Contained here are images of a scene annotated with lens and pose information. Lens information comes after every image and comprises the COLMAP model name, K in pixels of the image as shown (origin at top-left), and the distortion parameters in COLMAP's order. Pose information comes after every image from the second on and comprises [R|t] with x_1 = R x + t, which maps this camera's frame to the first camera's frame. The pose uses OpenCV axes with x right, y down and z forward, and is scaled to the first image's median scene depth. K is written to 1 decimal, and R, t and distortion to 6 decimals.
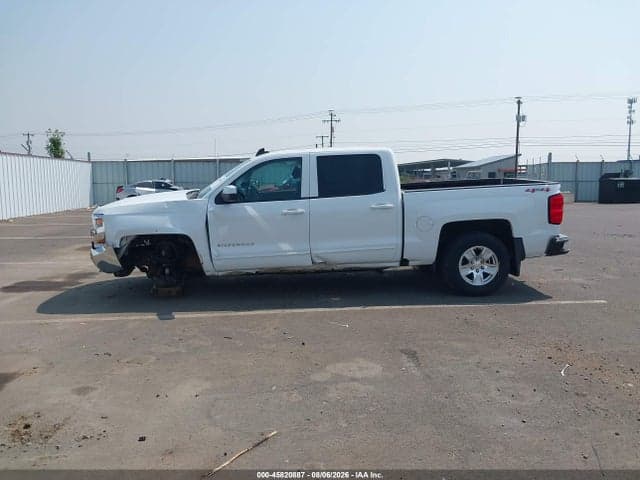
lens RADIAL K [[515.6, 0, 329.8], [0, 515.6, 237.5], [0, 0, 1]] dist [0.004998, -0.010813]
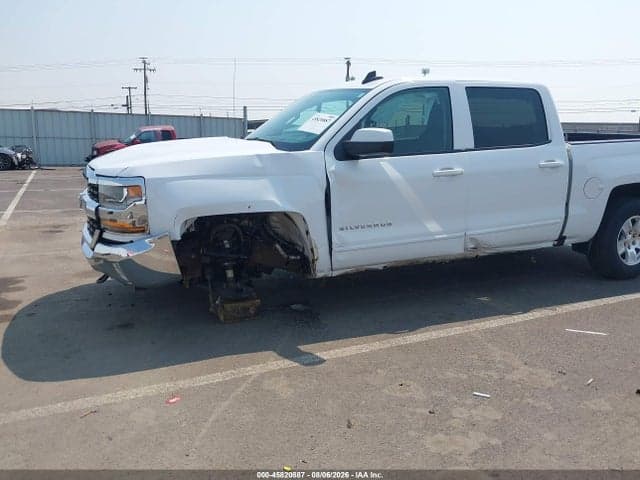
lens RADIAL K [[529.3, 0, 327.1], [0, 529.3, 243.0], [0, 0, 1]] dist [0.004257, -0.006985]
pose [[0.934729, -0.049592, 0.351884, -0.438868], [0.022478, 0.996483, 0.080727, -0.017514], [-0.354649, -0.067548, 0.932556, 0.416459]]
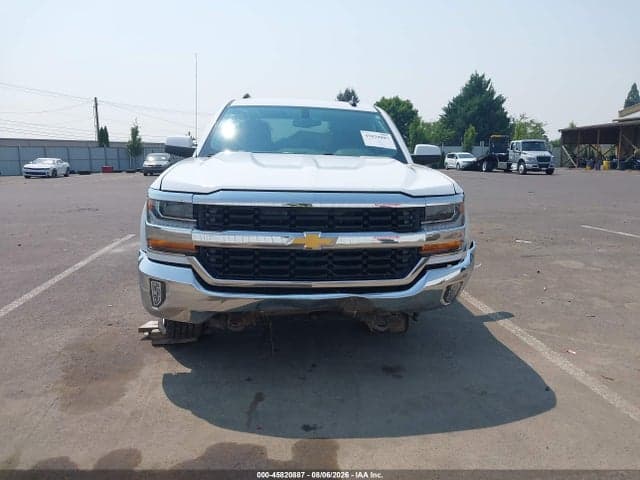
lens RADIAL K [[515.6, 0, 329.8], [0, 515.6, 237.5], [0, 0, 1]] dist [0.004998, -0.010813]
pose [[-0.035146, -0.148960, 0.988218, -0.926270], [0.119192, 0.981147, 0.152133, -0.092470], [-0.992249, 0.123135, -0.016728, 1.103578]]
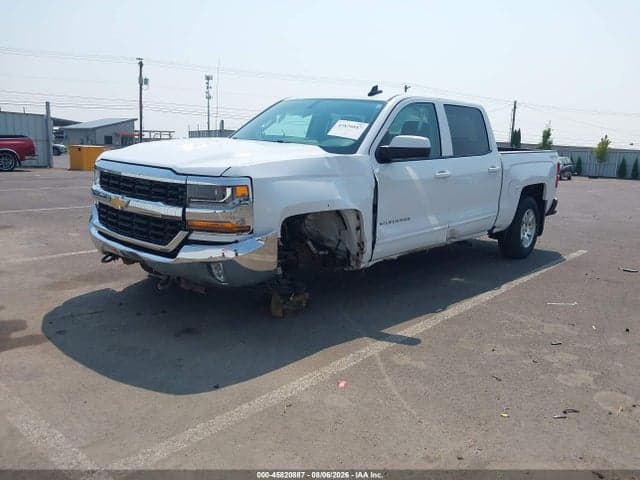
lens RADIAL K [[515.6, 0, 329.8], [0, 515.6, 237.5], [0, 0, 1]] dist [0.004998, -0.010813]
pose [[0.714466, -0.079681, 0.695118, -0.720498], [0.035435, 0.996340, 0.077789, -0.021043], [-0.698772, -0.030946, 0.714675, 0.545439]]
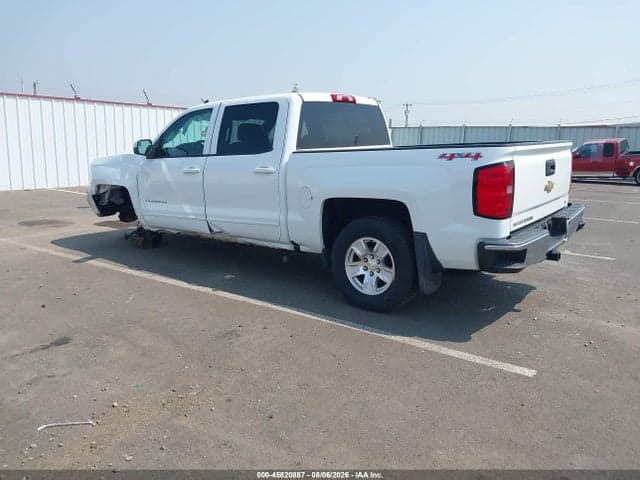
lens RADIAL K [[515.6, 0, 329.8], [0, 515.6, 237.5], [0, 0, 1]] dist [0.004998, -0.010813]
pose [[0.754217, 0.135598, -0.642472, 0.683585], [-0.098059, 0.990732, 0.093987, -0.041190], [0.649262, -0.007886, 0.760524, 0.460771]]
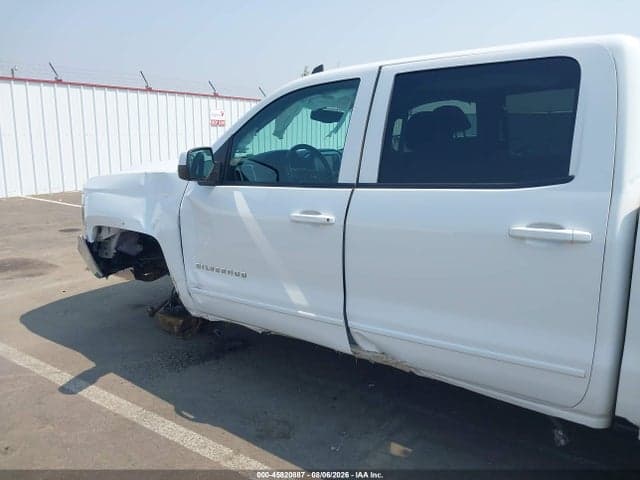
lens RADIAL K [[515.6, 0, 329.8], [0, 515.6, 237.5], [0, 0, 1]] dist [0.004998, -0.010813]
pose [[0.769930, 0.142285, -0.622063, 0.189099], [-0.090592, 0.989323, 0.114162, -0.079472], [0.631665, -0.031542, 0.774600, 0.674817]]
